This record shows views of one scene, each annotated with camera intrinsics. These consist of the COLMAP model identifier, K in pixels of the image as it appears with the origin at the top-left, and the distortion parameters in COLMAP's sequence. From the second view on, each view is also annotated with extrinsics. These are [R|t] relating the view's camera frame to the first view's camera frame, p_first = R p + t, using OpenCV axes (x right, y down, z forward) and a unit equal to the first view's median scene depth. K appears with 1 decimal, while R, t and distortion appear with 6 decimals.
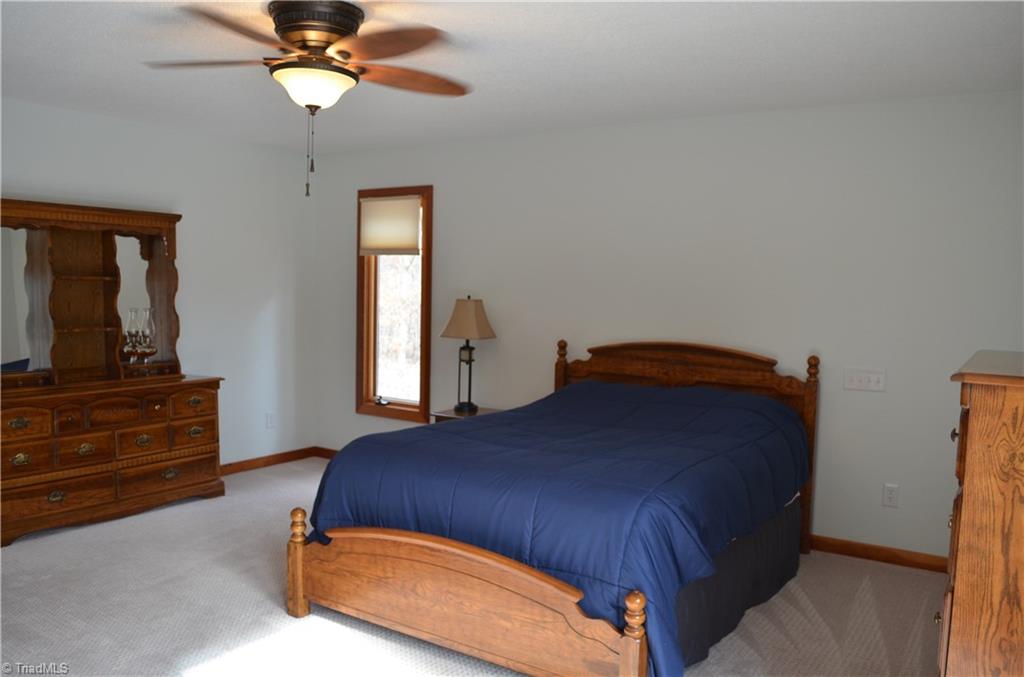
lens RADIAL K [[803.8, 0, 513.7], [0, 803.8, 335.6], [0, 0, 1]] dist [-0.081681, 0.007062]
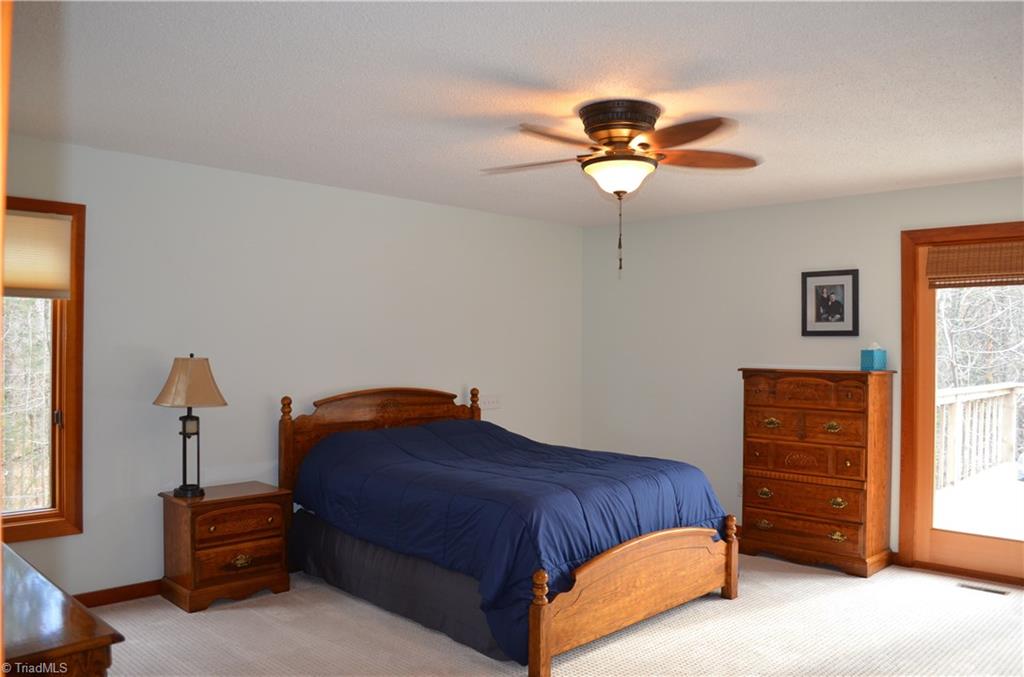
lens RADIAL K [[803.8, 0, 513.9], [0, 803.8, 339.8], [0, 0, 1]] dist [-0.081681, 0.007062]
pose [[0.196136, -0.014936, 0.980463, -0.946981], [0.056194, 0.998412, 0.003968, -0.058507], [-0.978965, 0.054317, 0.196664, 0.621498]]
